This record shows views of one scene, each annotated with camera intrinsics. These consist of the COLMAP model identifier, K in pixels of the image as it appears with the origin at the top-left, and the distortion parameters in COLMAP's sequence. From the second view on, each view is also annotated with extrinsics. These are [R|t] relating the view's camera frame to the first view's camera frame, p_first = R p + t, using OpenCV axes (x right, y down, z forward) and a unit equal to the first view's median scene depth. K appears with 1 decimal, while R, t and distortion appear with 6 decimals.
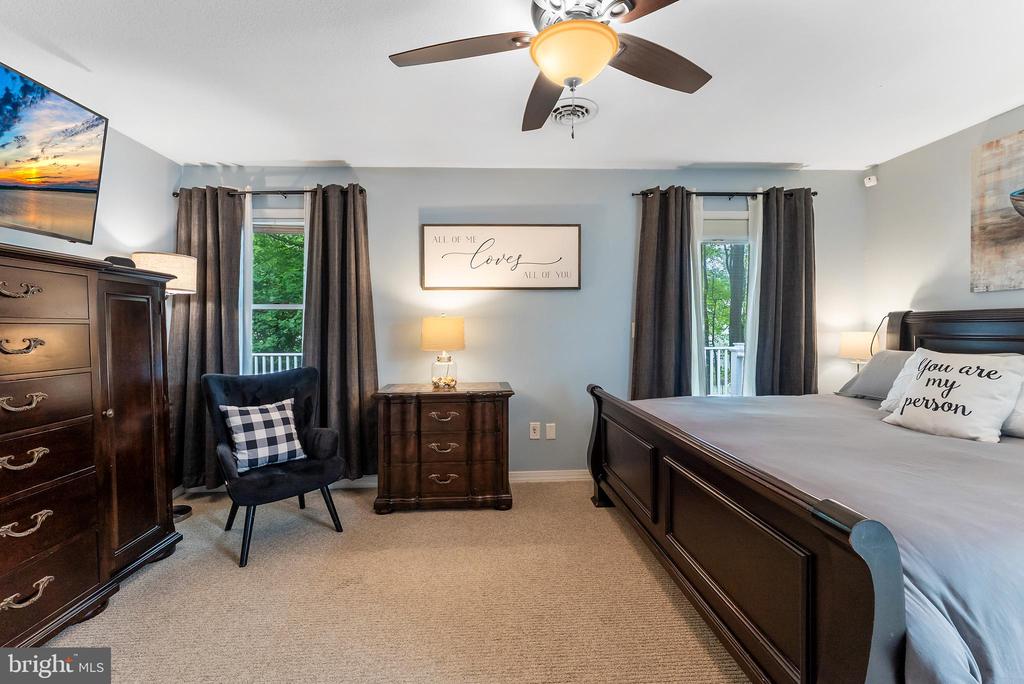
lens RADIAL K [[414.8, 0, 510.0], [0, 414.8, 336.4], [0, 0, 1]] dist [0.000307, -0.000276]
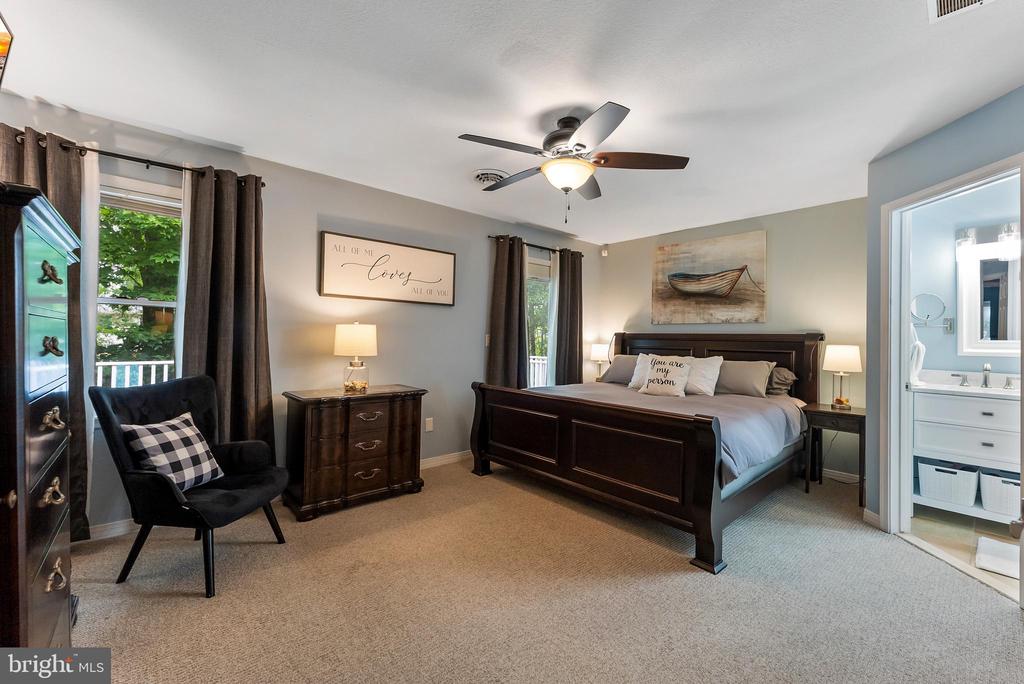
lens RADIAL K [[407.1, 0, 512.0], [0, 407.1, 342.0], [0, 0, 1]] dist [-0.001149, -0.000092]
pose [[0.790150, 0.017792, 0.612655, -0.474224], [-0.012298, 0.999838, -0.013175, 0.006838], [-0.612790, 0.002875, 0.790241, -0.063948]]
